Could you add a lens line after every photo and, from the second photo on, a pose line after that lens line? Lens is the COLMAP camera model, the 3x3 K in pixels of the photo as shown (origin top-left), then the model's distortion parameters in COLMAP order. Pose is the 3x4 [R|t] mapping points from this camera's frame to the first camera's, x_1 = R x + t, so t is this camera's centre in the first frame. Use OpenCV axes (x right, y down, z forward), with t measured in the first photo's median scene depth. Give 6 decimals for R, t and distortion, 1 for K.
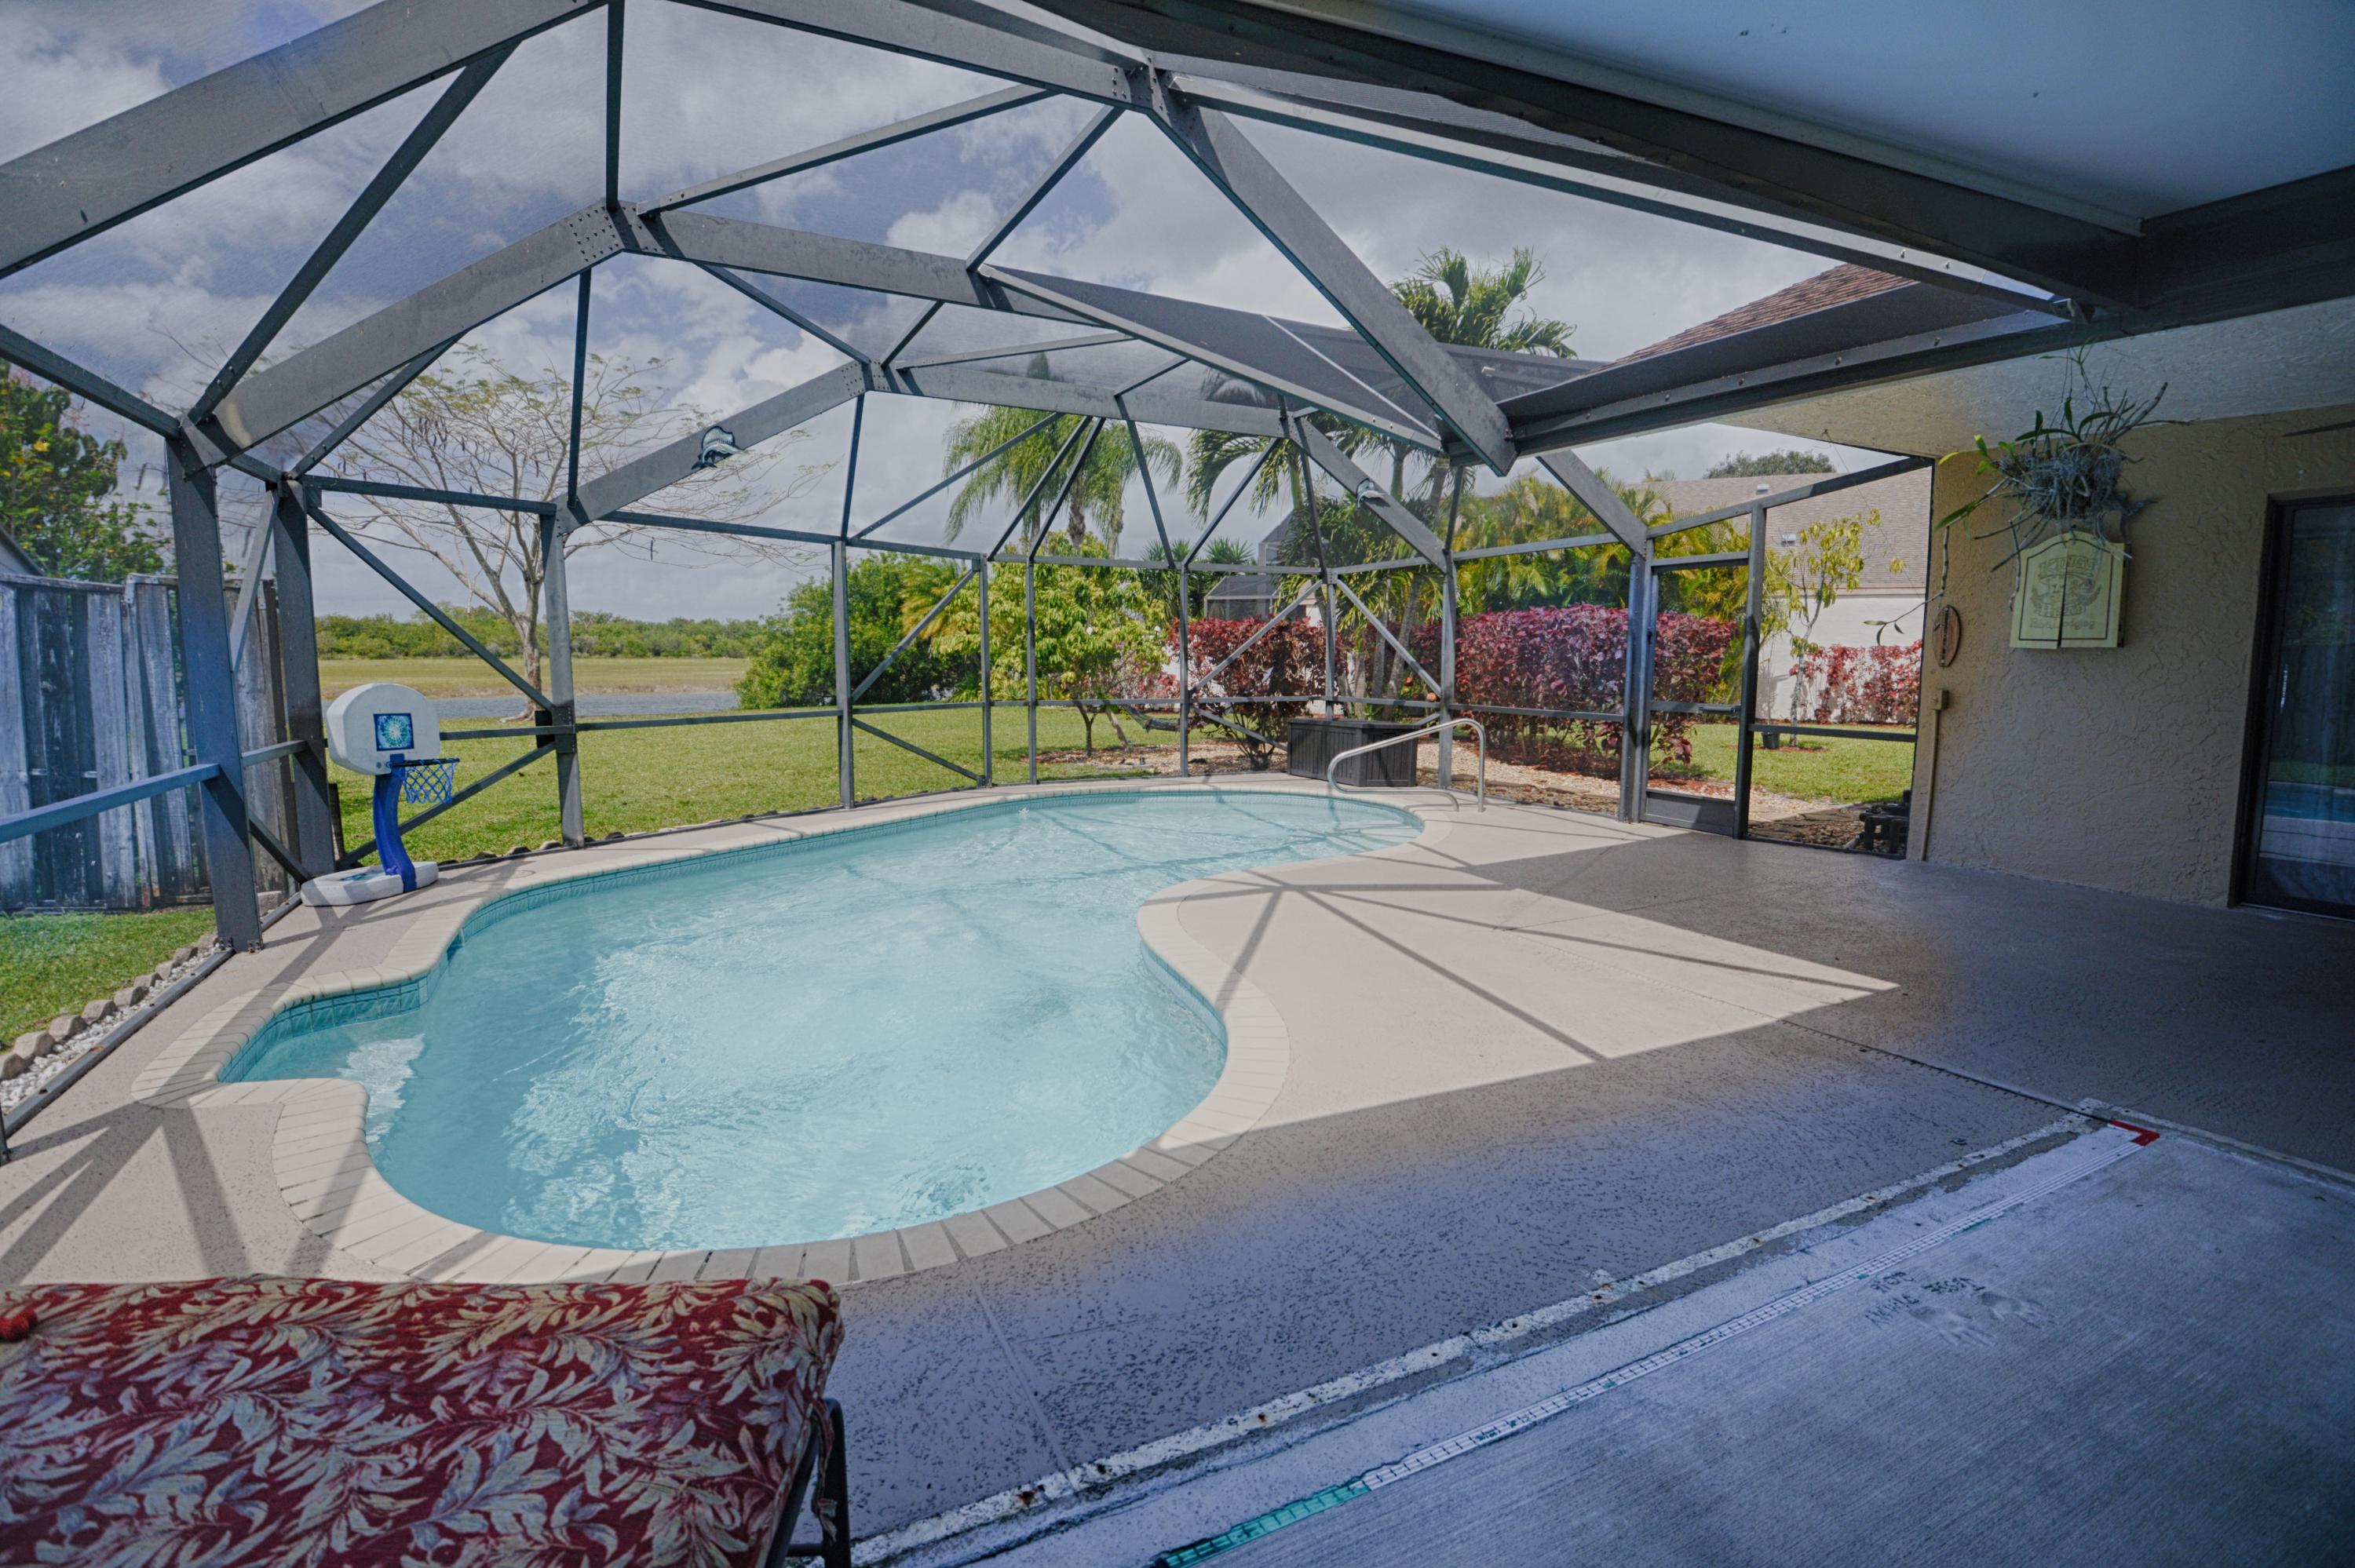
lens RADIAL K [[1092.2, 0, 1183.1], [0, 1092.2, 775.0], [0, 0, 1]] dist [-0.041845, -0.000068]
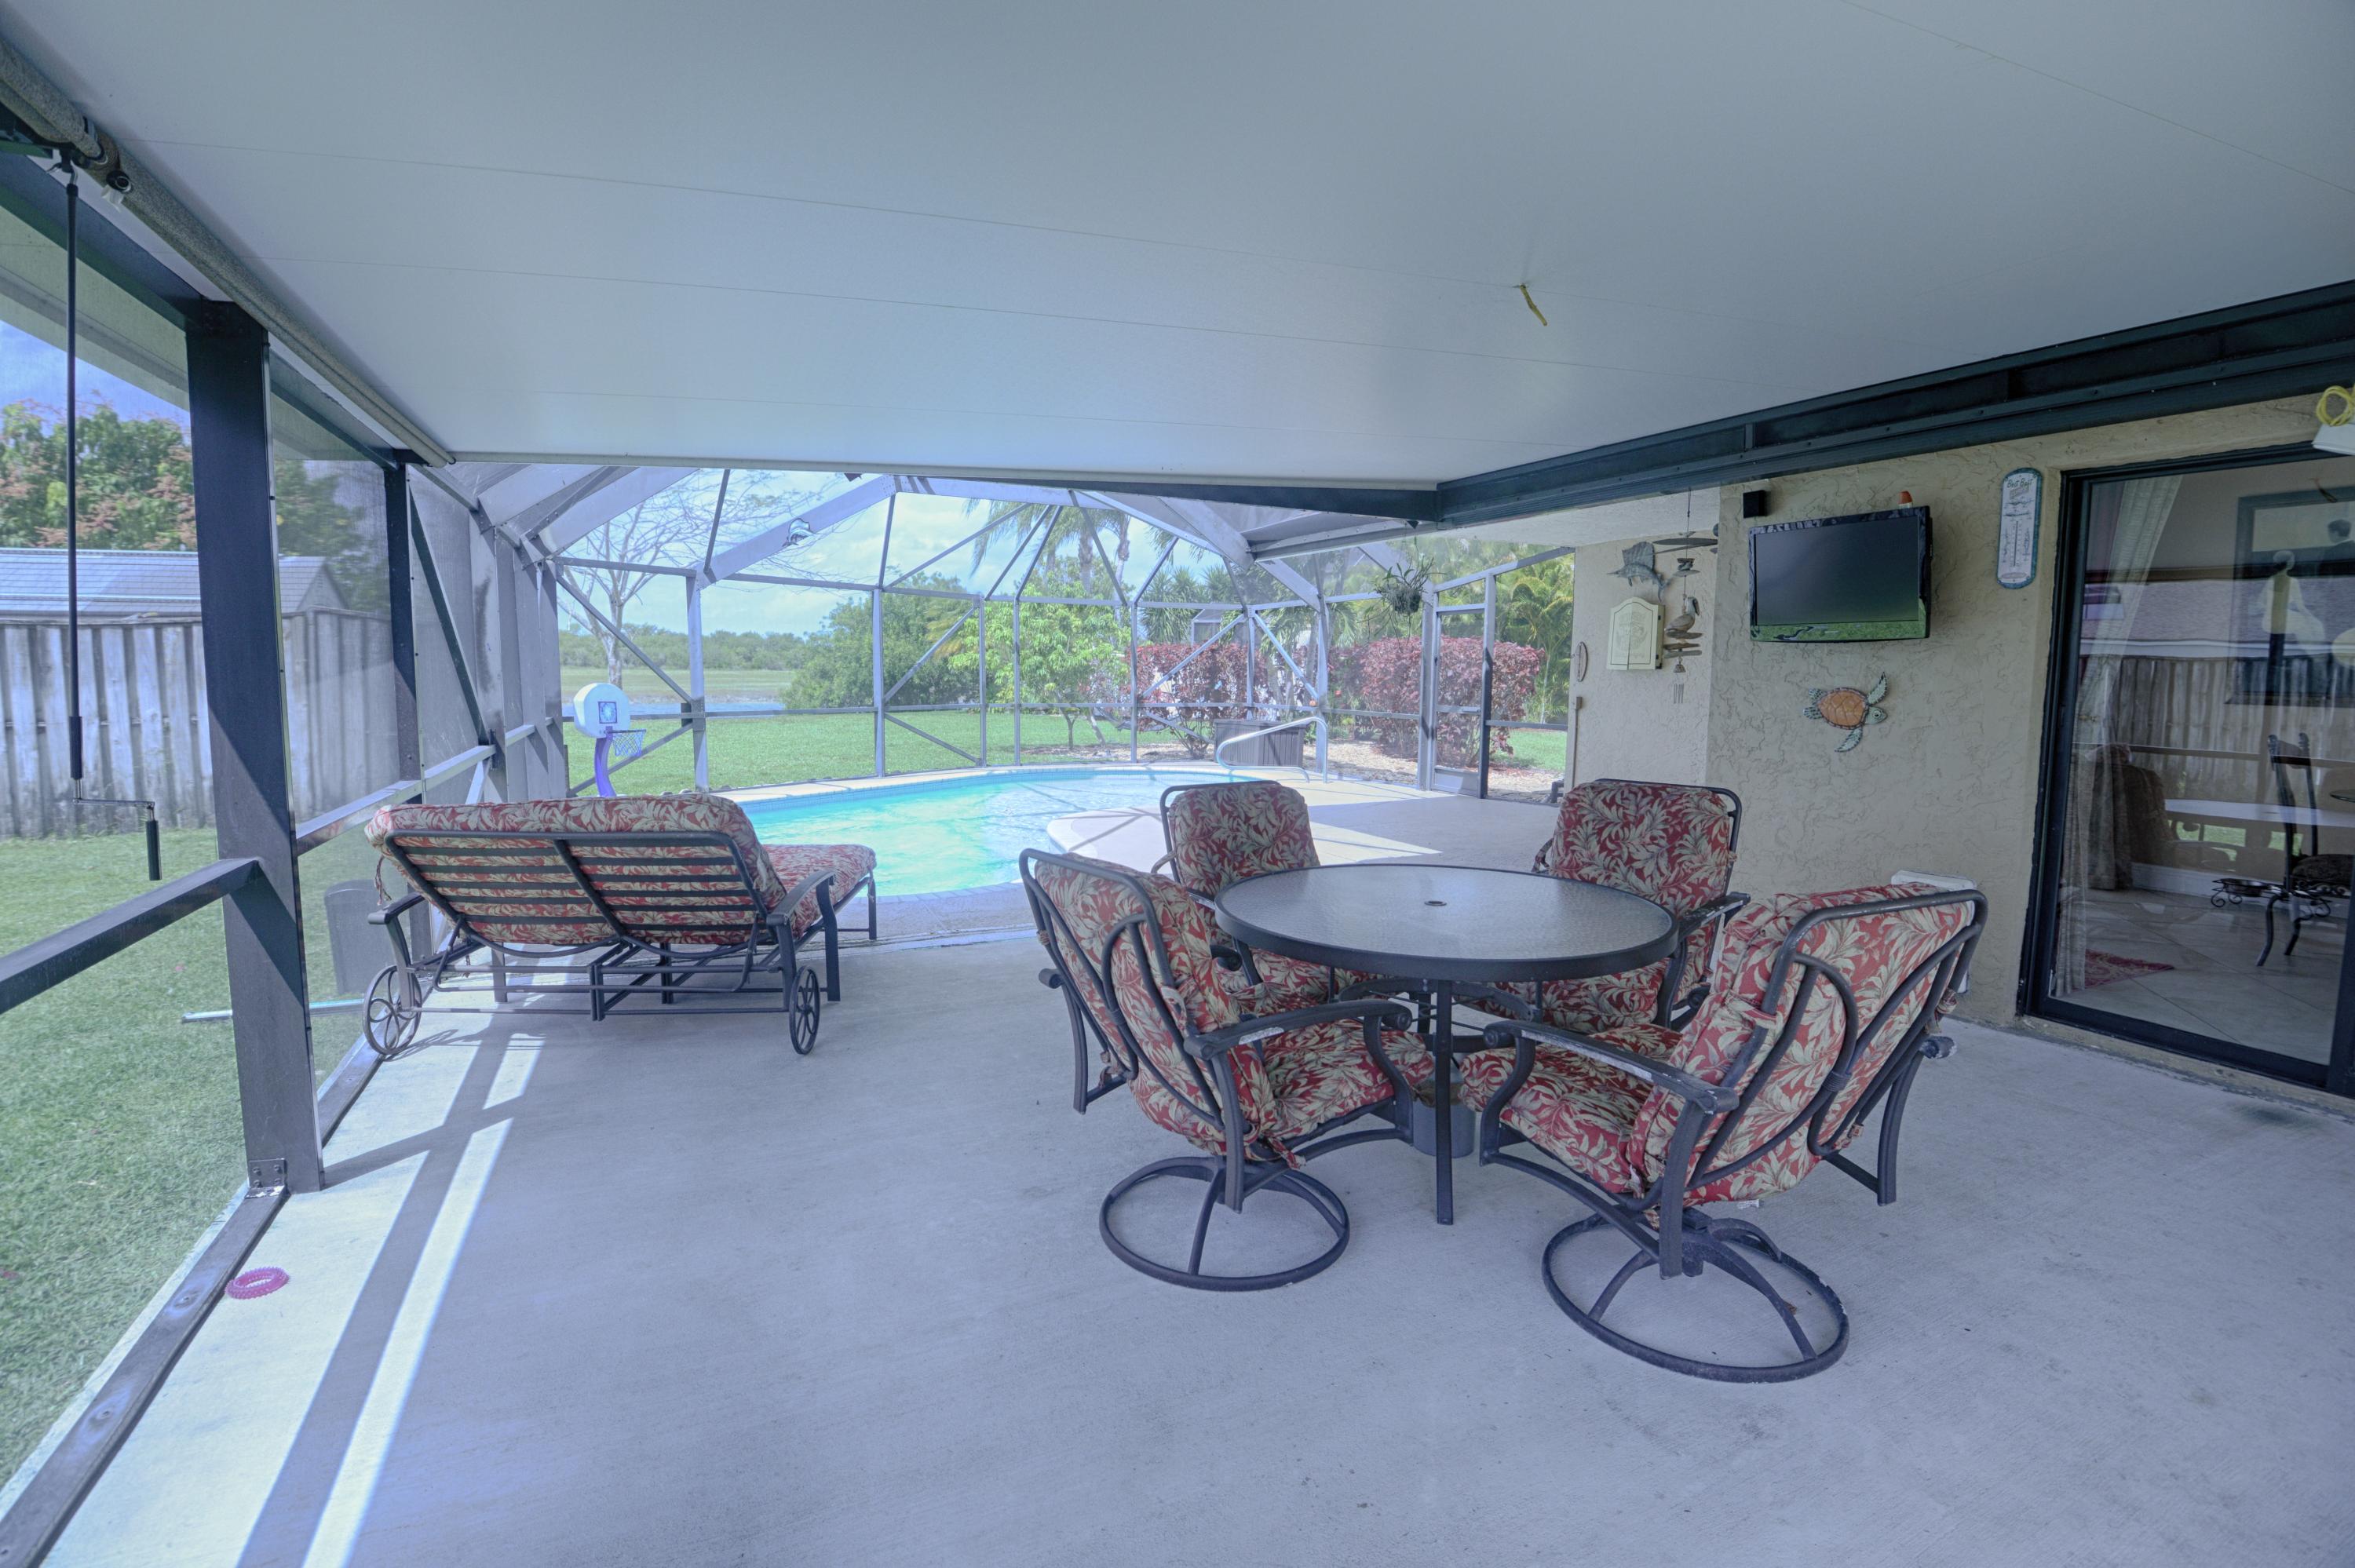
lens RADIAL K [[1087.2, 0, 1173.1], [0, 1087.2, 770.9], [0, 0, 1]] dist [-0.003967, -0.023178]
pose [[0.999288, 0.011229, -0.036022, 0.093694], [-0.011871, 0.999774, -0.017661, 0.032679], [0.035816, 0.018076, 0.999195, -0.304977]]
